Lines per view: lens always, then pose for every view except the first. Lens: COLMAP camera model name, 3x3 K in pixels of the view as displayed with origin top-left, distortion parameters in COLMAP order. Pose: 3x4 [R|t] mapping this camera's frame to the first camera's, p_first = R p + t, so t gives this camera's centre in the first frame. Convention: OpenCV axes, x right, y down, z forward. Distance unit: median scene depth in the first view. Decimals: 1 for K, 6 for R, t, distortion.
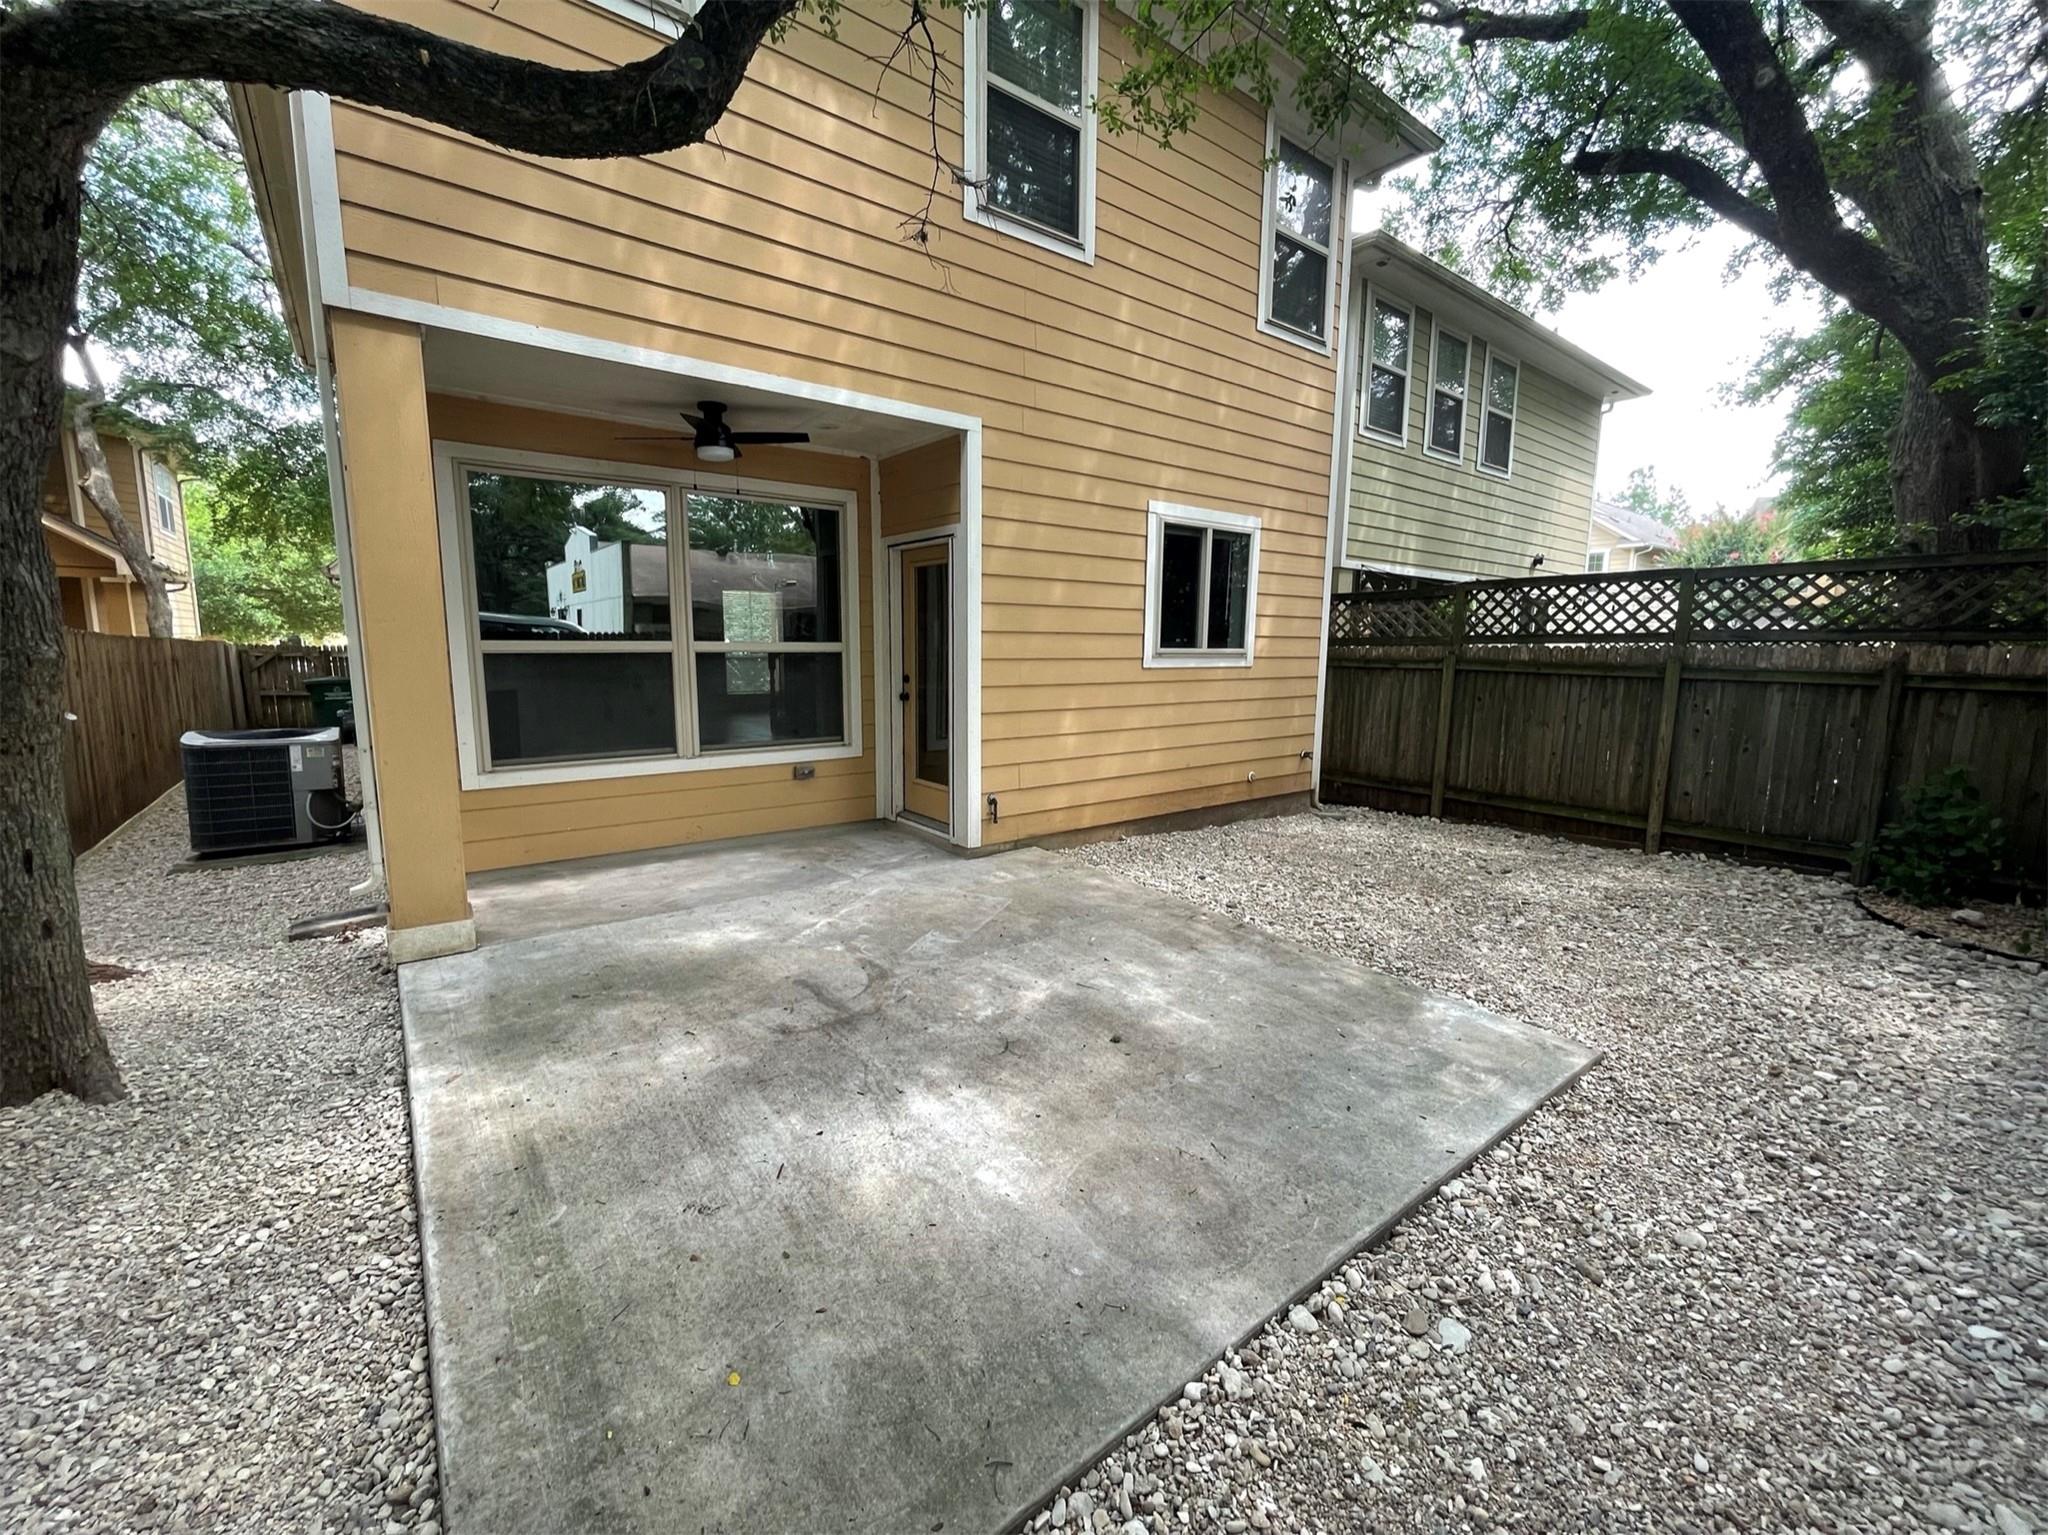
lens RADIAL K [[828.4, 0, 1024.7], [0, 828.4, 758.4], [0, 0, 1]] dist [0.001171, 0.000653]
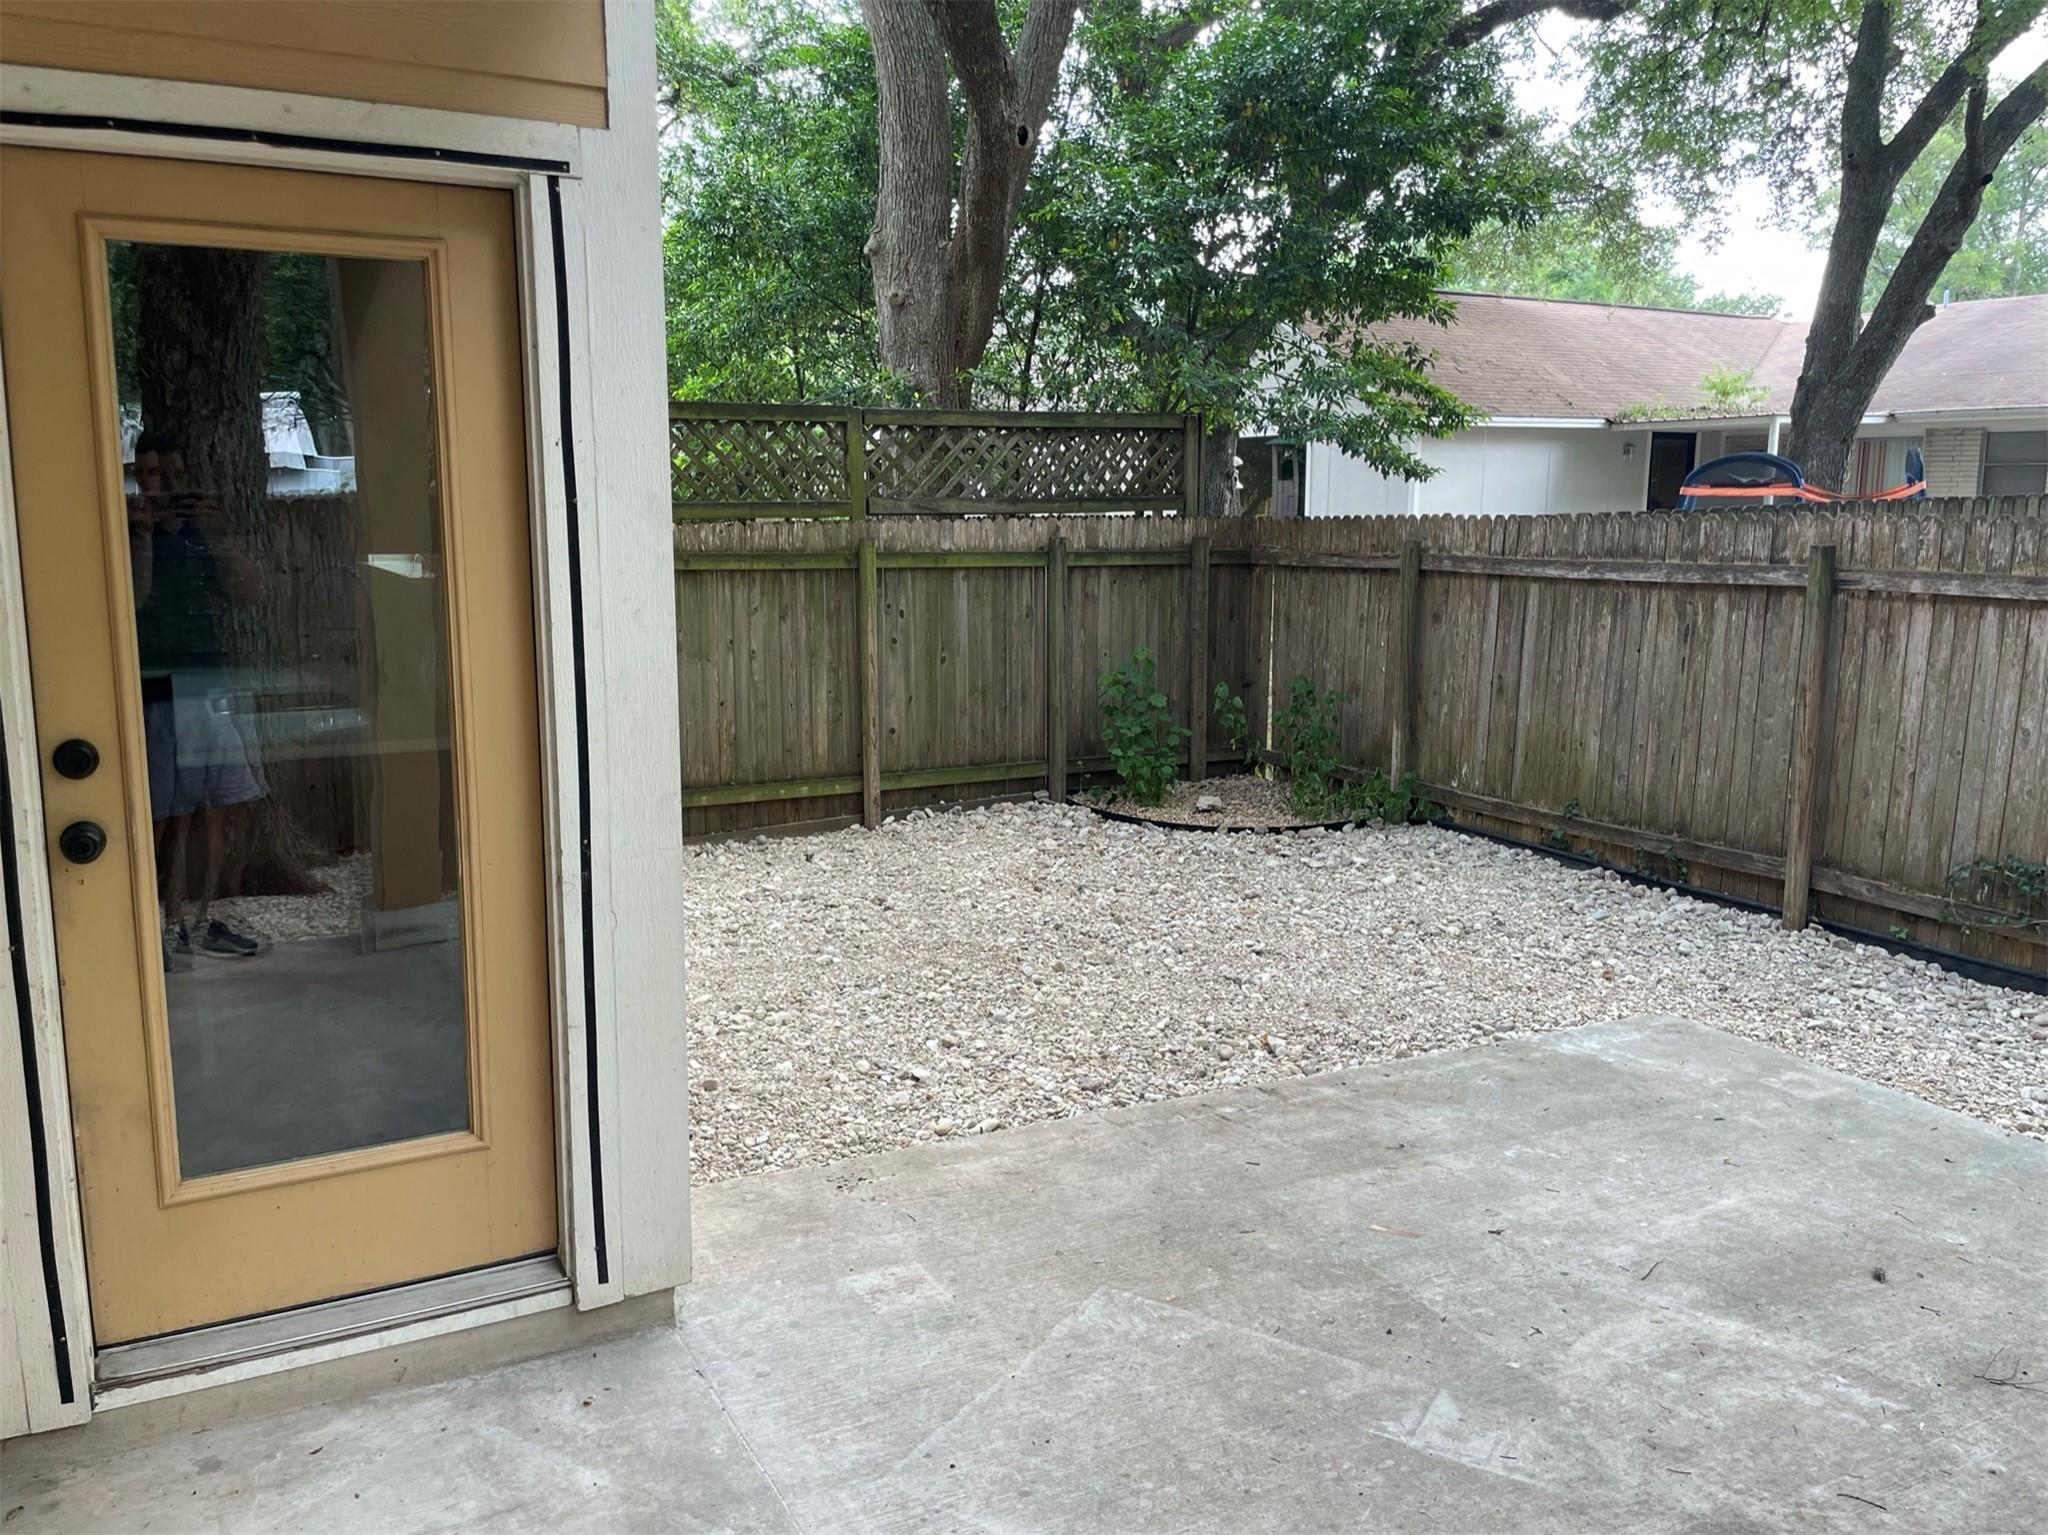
lens RADIAL K [[1532.9, 0, 1024.0], [0, 1532.9, 767.5], [0, 0, 1]] dist [0.006981, -0.005723]
pose [[0.176756, -0.178128, 0.968002, -0.711577], [0.133860, 0.978700, 0.155654, -0.180814], [-0.975110, 0.102064, 0.196835, 1.001270]]
